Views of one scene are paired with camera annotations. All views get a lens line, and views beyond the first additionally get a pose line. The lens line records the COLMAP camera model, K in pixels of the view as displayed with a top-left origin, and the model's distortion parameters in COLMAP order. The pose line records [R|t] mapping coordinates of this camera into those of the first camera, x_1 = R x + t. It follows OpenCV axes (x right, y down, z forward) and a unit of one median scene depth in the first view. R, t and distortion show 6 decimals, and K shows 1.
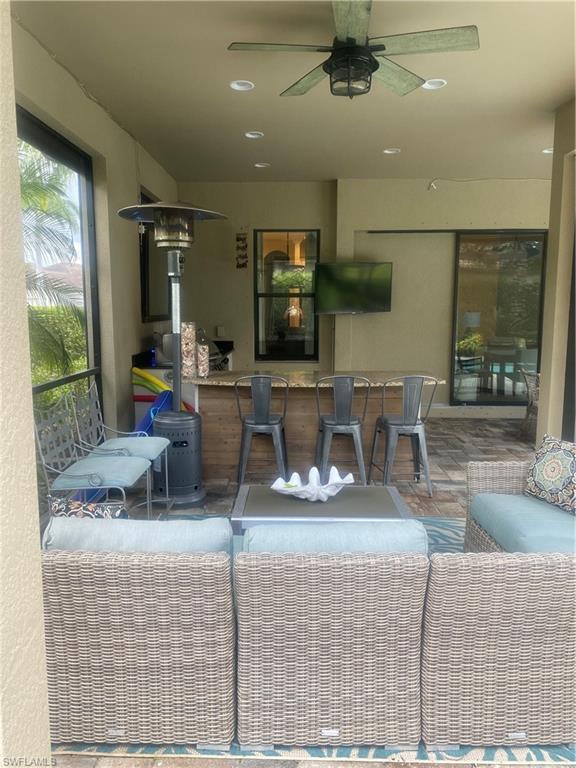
lens RADIAL K [[585.4, 0, 282.3], [0, 585.4, 385.0], [0, 0, 1]] dist [0.029066, -0.021160]
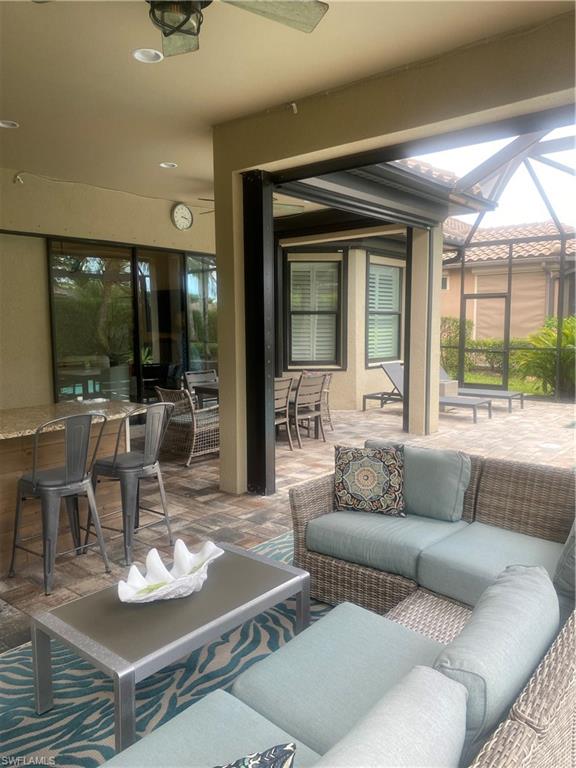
lens RADIAL K [[585.4, 0, 286.8], [0, 585.4, 382.4], [0, 0, 1]] dist [0.029066, -0.021160]
pose [[0.632256, -0.086163, 0.769953, -0.316572], [0.114616, 0.993264, 0.017035, -0.042705], [-0.766235, 0.077478, 0.637873, 0.363605]]
